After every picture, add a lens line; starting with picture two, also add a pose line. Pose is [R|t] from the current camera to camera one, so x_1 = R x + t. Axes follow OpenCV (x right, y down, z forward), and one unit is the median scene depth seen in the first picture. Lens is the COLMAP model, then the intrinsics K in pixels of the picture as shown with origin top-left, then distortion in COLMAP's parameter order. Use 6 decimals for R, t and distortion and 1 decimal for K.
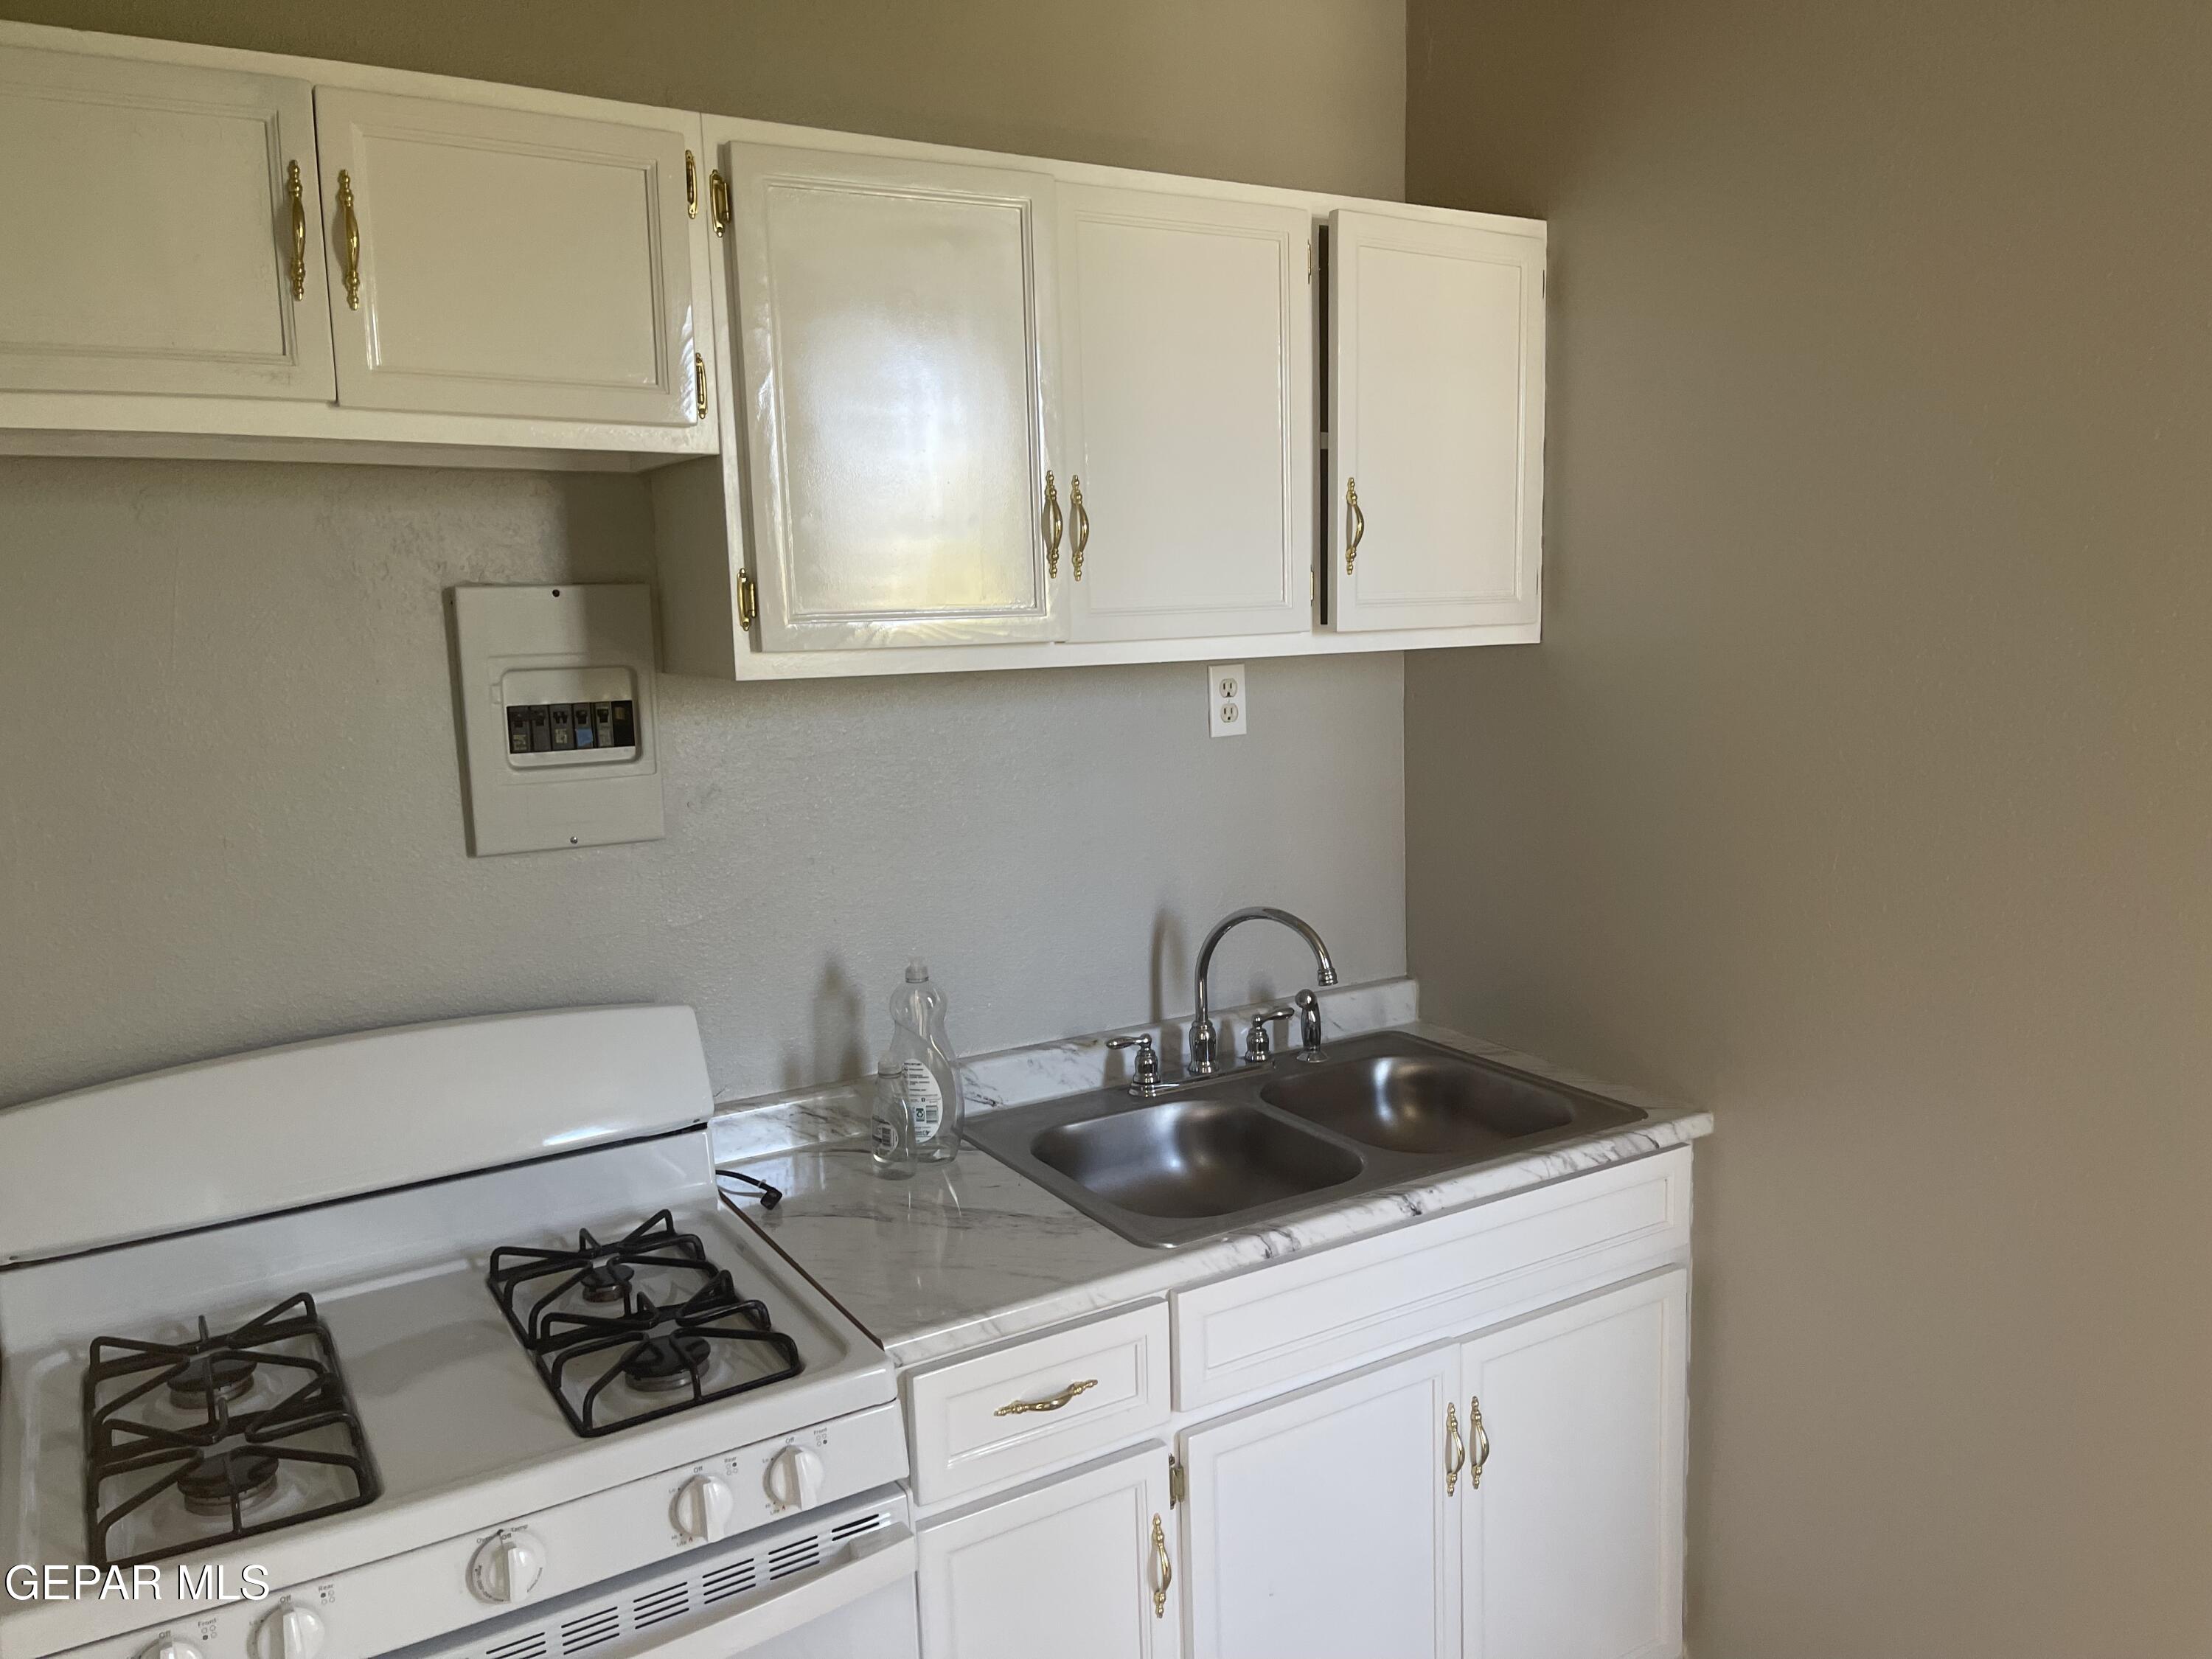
lens RADIAL K [[1637.6, 0, 1106.0], [0, 1637.6, 829.5], [0, 0, 1]] dist [0.067732, -0.118270]
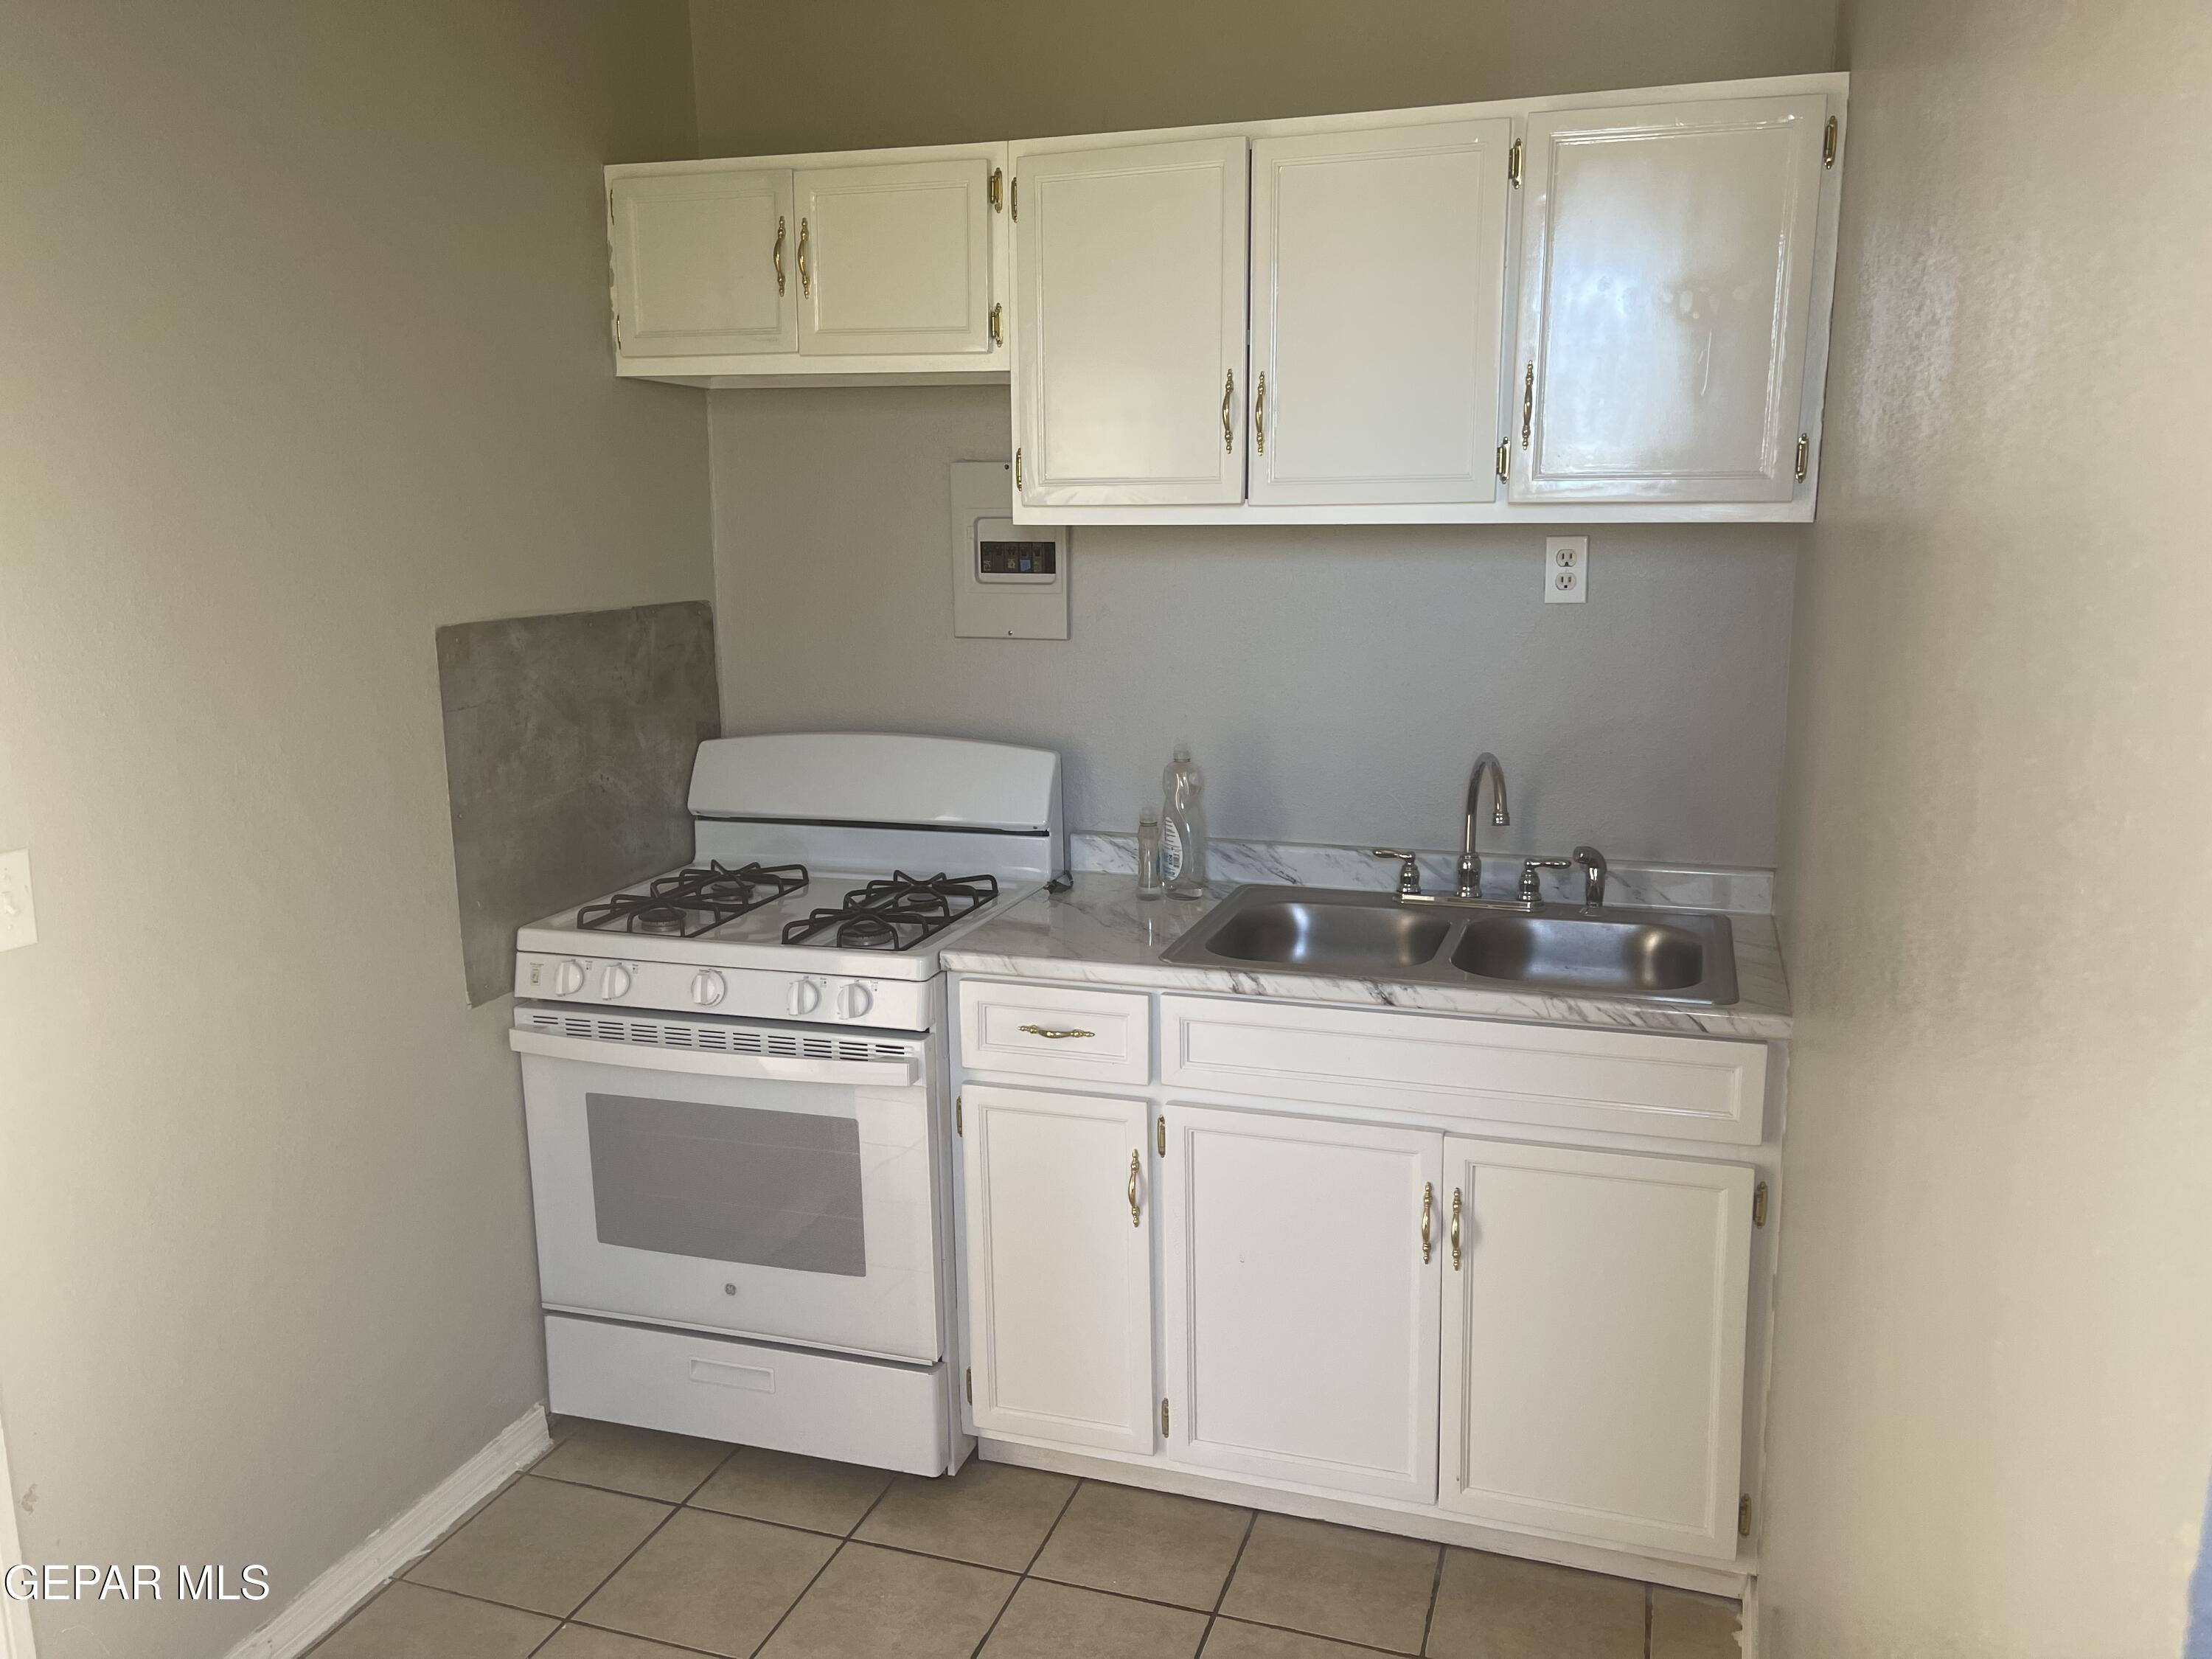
lens RADIAL K [[1637.6, 0, 1106.0], [0, 1637.6, 829.5], [0, 0, 1]] dist [0.067732, -0.118270]
pose [[0.651170, 0.164277, -0.740939, 0.900732], [-0.116205, 0.986362, 0.116565, -0.001652], [0.749982, 0.010197, 0.661379, 0.073268]]
